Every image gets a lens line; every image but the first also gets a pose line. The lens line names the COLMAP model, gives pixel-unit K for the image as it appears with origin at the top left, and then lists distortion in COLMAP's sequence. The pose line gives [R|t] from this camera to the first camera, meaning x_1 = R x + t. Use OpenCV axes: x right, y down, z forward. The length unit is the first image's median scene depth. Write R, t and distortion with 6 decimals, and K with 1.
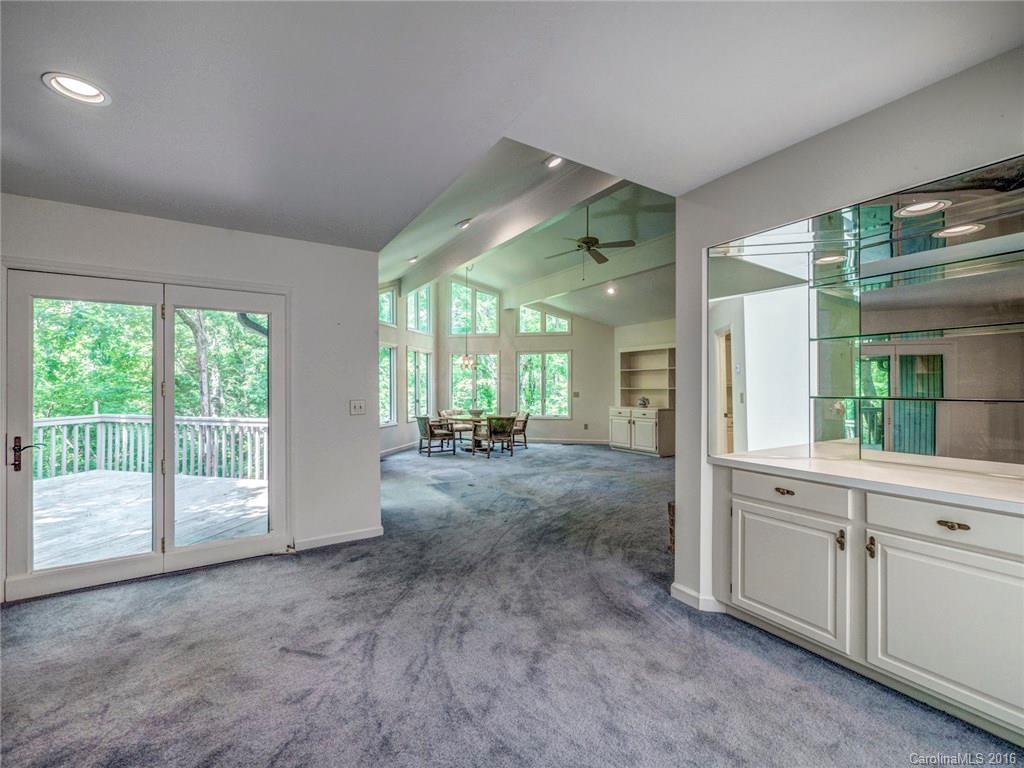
lens RADIAL K [[435.8, 0, 511.4], [0, 435.8, 386.1], [0, 0, 1]] dist [-0.002877, 0.000015]
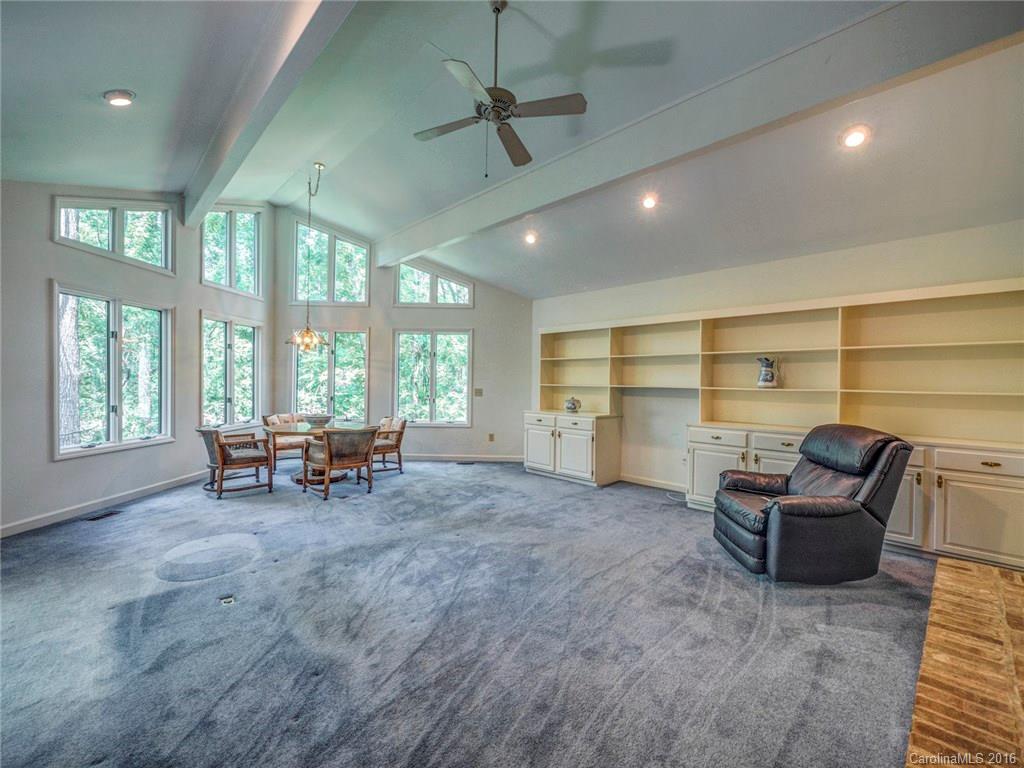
lens RADIAL K [[435.8, 0, 511.9], [0, 435.8, 384.9], [0, 0, 1]] dist [-0.002877, 0.000015]
pose [[0.978718, 0.013851, 0.204741, 0.062176], [-0.015744, 0.999847, 0.007620, 0.000849], [-0.204604, -0.010681, 0.978787, 0.322091]]
